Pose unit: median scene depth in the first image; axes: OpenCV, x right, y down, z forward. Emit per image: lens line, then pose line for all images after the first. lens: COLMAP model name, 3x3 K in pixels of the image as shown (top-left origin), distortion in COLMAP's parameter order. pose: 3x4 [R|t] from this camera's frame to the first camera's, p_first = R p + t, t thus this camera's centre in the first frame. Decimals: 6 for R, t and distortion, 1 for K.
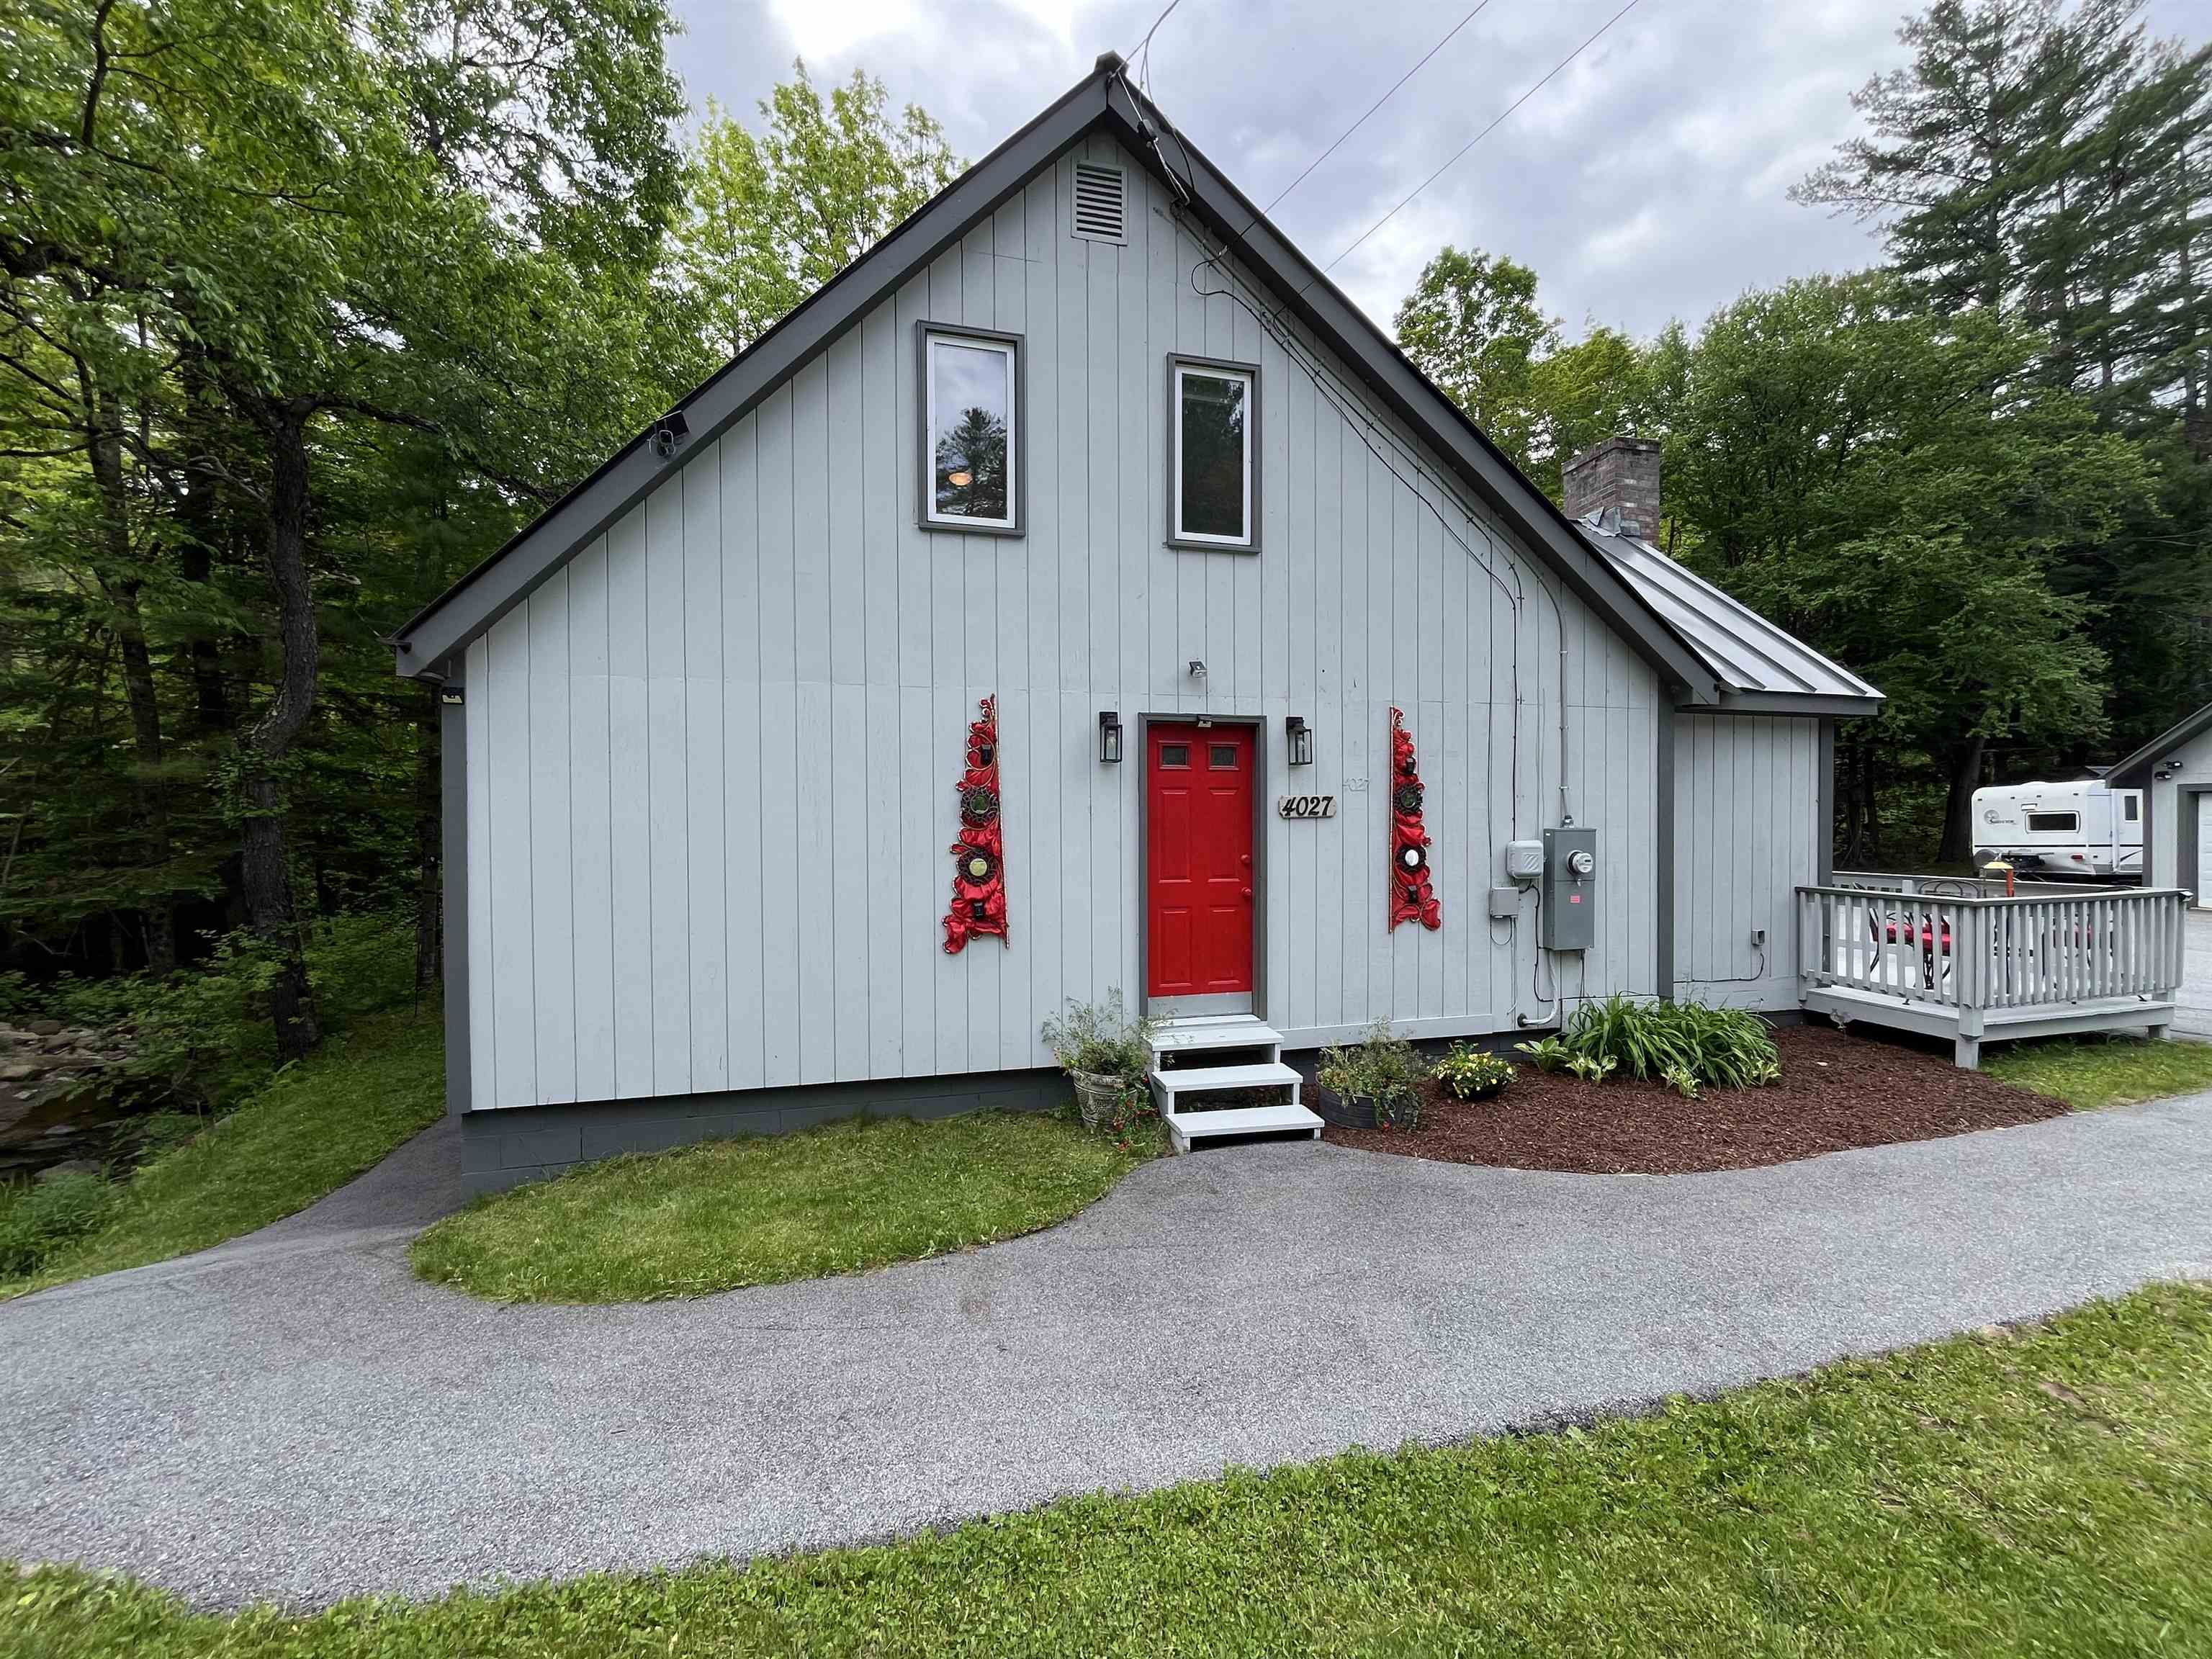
lens RADIAL K [[887.3, 0, 1103.0], [0, 887.3, 831.0], [0, 0, 1]] dist [-0.000895, -0.000896]
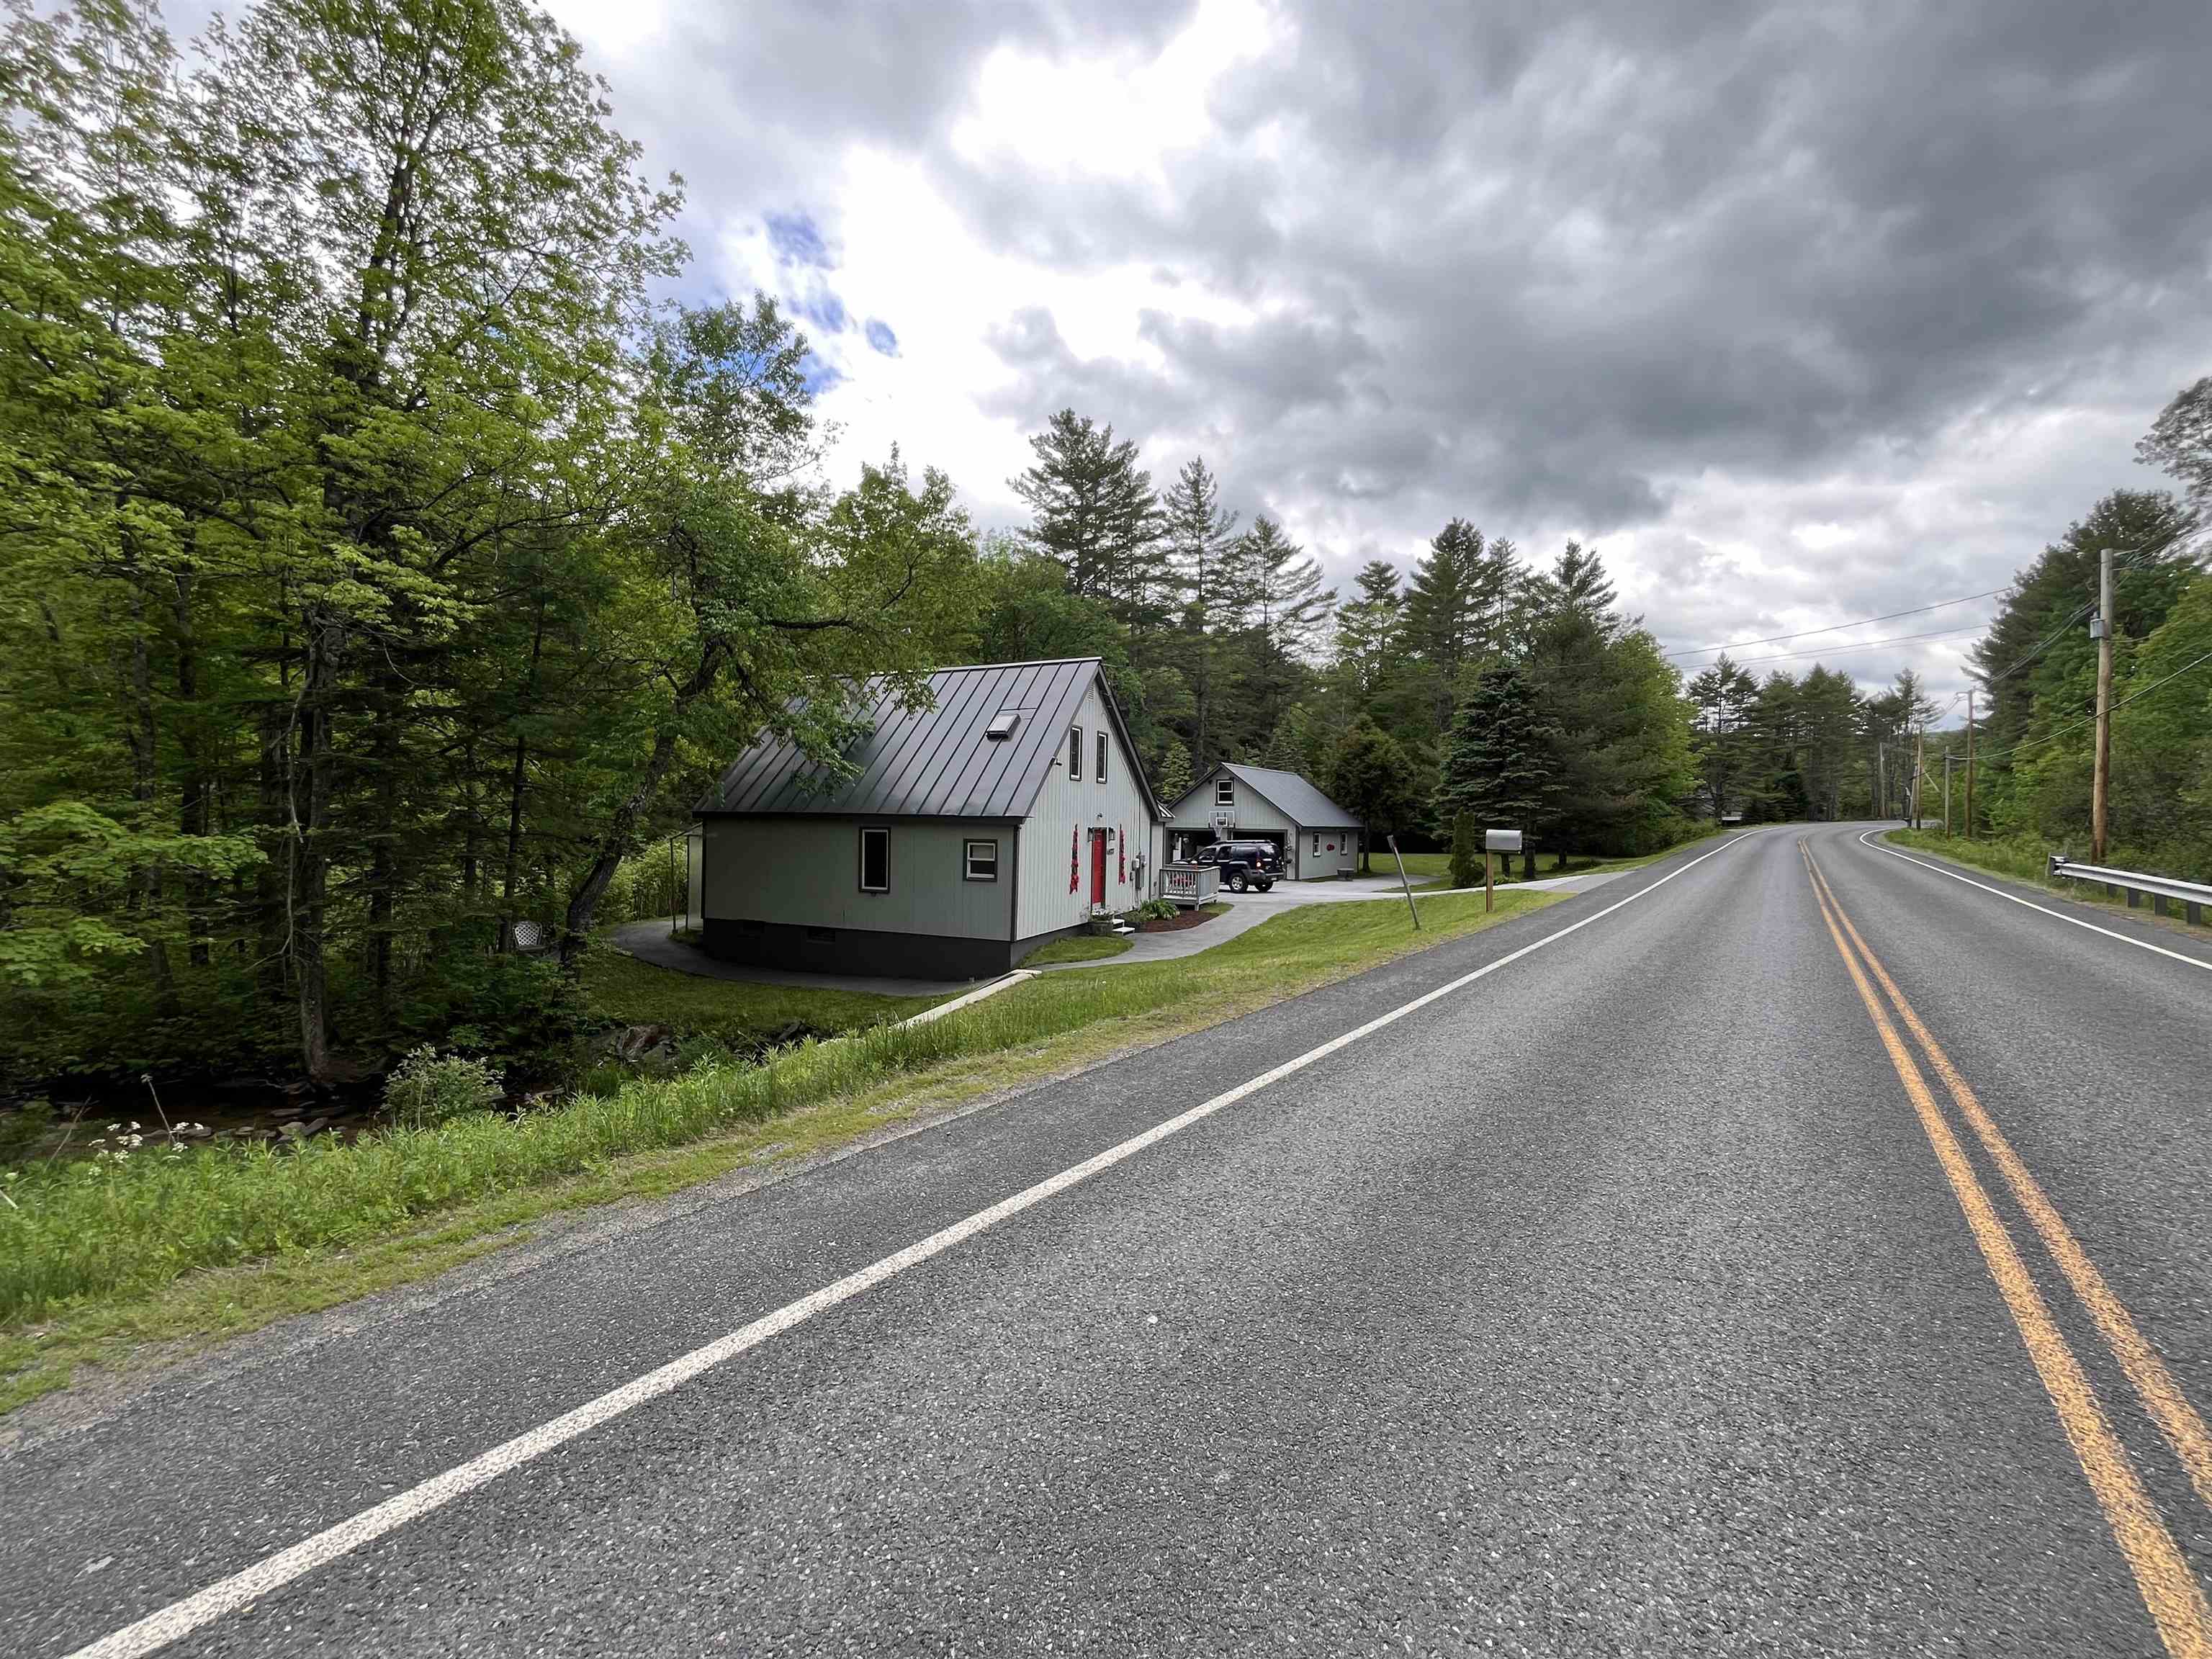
lens RADIAL K [[887.3, 0, 1100.9], [0, 887.3, 832.8], [0, 0, 1]] dist [-0.000895, -0.000896]
pose [[0.598788, 0.002164, 0.800905, -2.689818], [-0.011106, 0.999923, 0.005601, -0.121163], [-0.800831, -0.012249, 0.598766, -1.157575]]
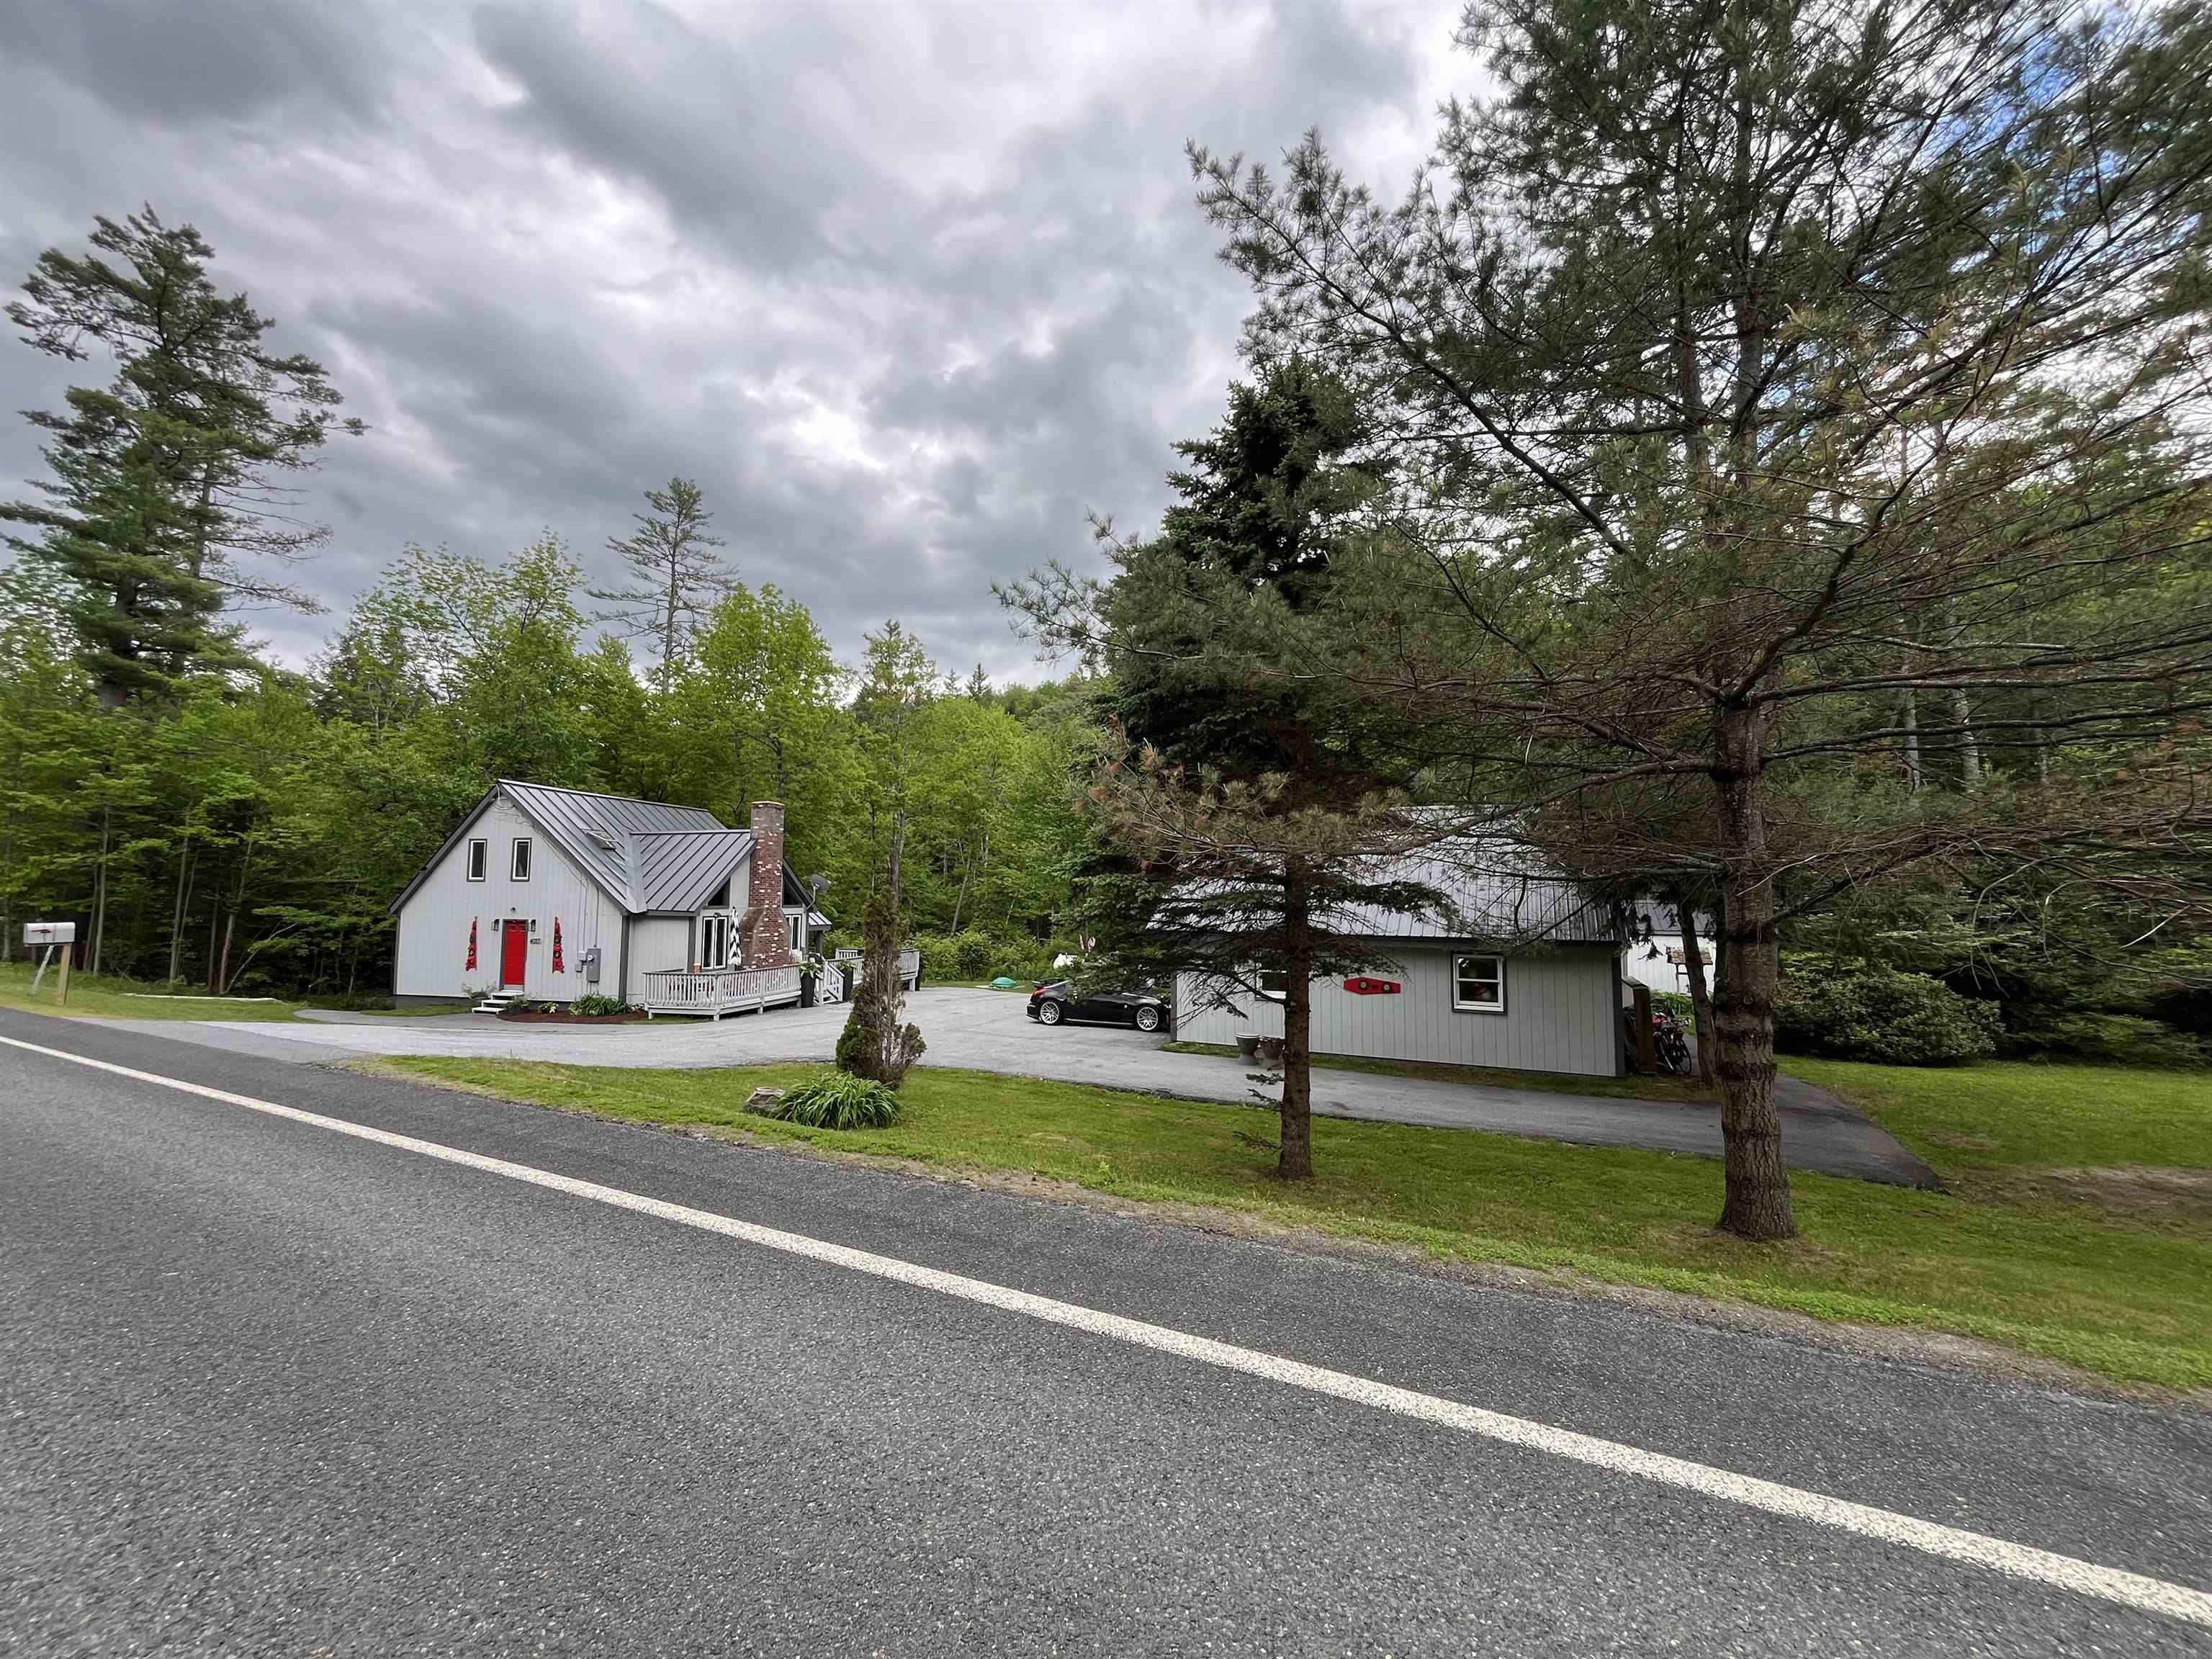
lens RADIAL K [[887.3, 0, 1099.9], [0, 887.3, 836.3], [0, 0, 1]] dist [-0.000895, -0.000896]
pose [[0.876169, -0.023946, -0.481410, 4.404123], [-0.016665, 0.996663, -0.079905, -0.219931], [0.481717, 0.078033, 0.872846, -1.341908]]
